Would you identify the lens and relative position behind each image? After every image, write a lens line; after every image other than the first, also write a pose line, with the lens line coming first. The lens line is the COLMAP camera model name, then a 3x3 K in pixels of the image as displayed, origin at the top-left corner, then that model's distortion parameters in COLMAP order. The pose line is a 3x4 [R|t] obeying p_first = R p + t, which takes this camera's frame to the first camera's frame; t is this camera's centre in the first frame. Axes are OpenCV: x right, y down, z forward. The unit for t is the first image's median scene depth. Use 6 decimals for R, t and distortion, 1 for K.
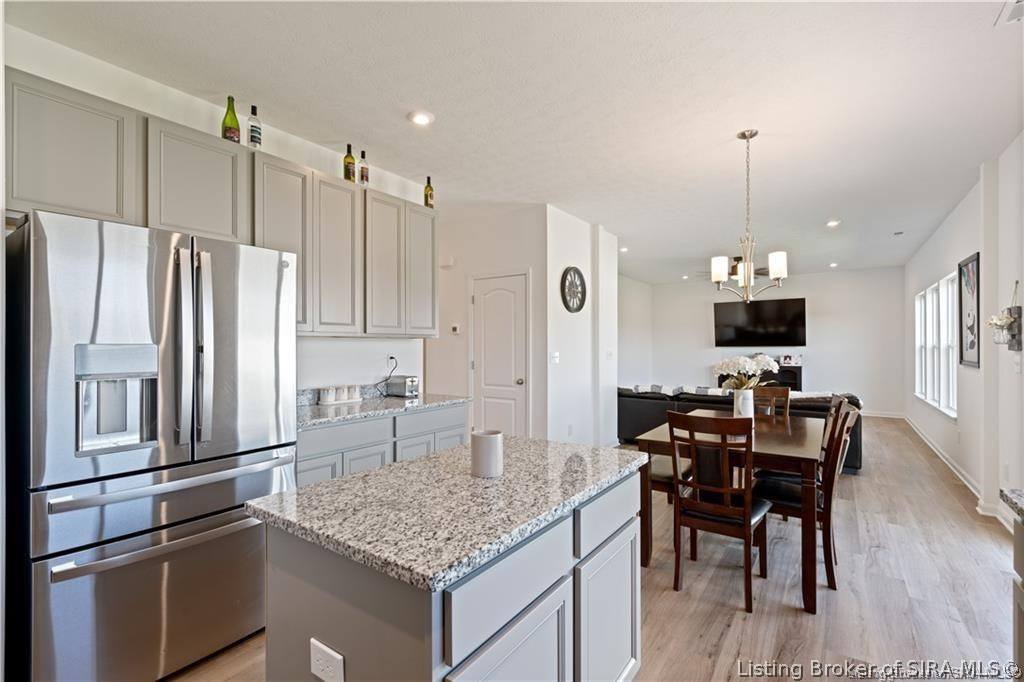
lens RADIAL K [[452.1, 0, 512.0], [0, 452.1, 341.0], [0, 0, 1]] dist [-0.001046, -0.000268]
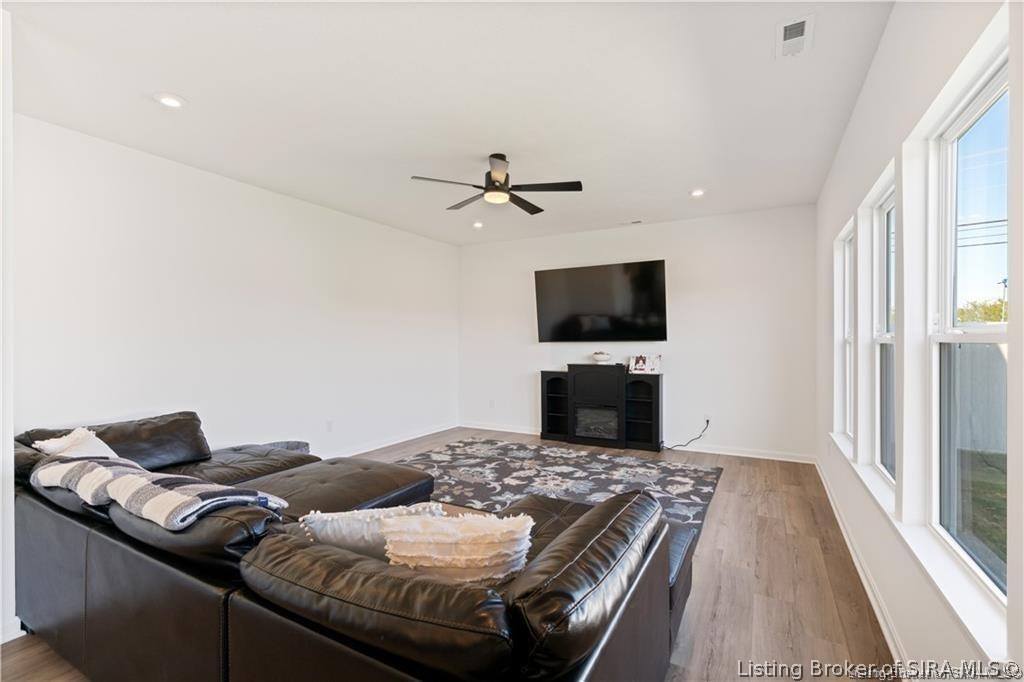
lens RADIAL K [[452.1, 0, 512.0], [0, 452.1, 341.0], [0, 0, 1]] dist [-0.001046, -0.000268]
pose [[0.992510, 0.002876, 0.122126, 0.365808], [-0.003828, 0.999964, 0.007562, 0.007252], [-0.122100, -0.007973, 0.992486, 0.418727]]
